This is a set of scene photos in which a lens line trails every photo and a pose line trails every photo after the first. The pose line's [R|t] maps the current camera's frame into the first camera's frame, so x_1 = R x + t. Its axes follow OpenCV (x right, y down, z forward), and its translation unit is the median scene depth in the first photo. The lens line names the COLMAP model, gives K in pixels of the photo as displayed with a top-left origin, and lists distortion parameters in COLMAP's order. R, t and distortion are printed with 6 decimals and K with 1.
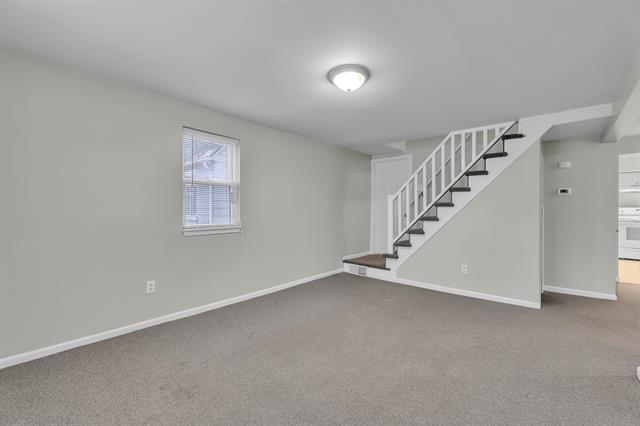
lens RADIAL K [[274.8, 0, 320.9], [0, 274.8, 210.9], [0, 0, 1]] dist [-0.010545, 0.000809]
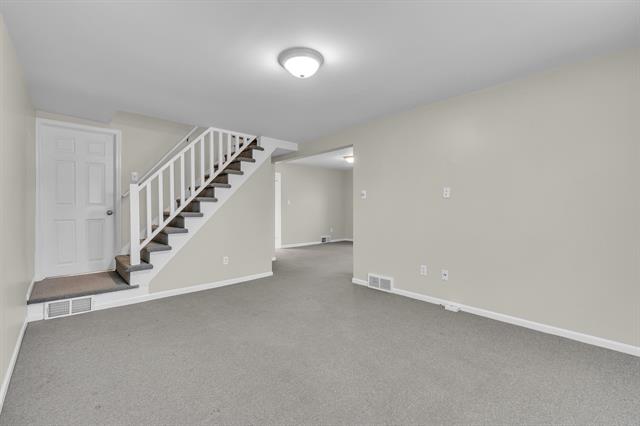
lens RADIAL K [[274.8, 0, 320.7], [0, 274.8, 210.9], [0, 0, 1]] dist [-0.010545, 0.000809]
pose [[0.094001, -0.020665, 0.995358, -0.485231], [-0.000032, 0.999784, 0.020760, -0.003881], [-0.995572, -0.001984, 0.093980, 0.506828]]
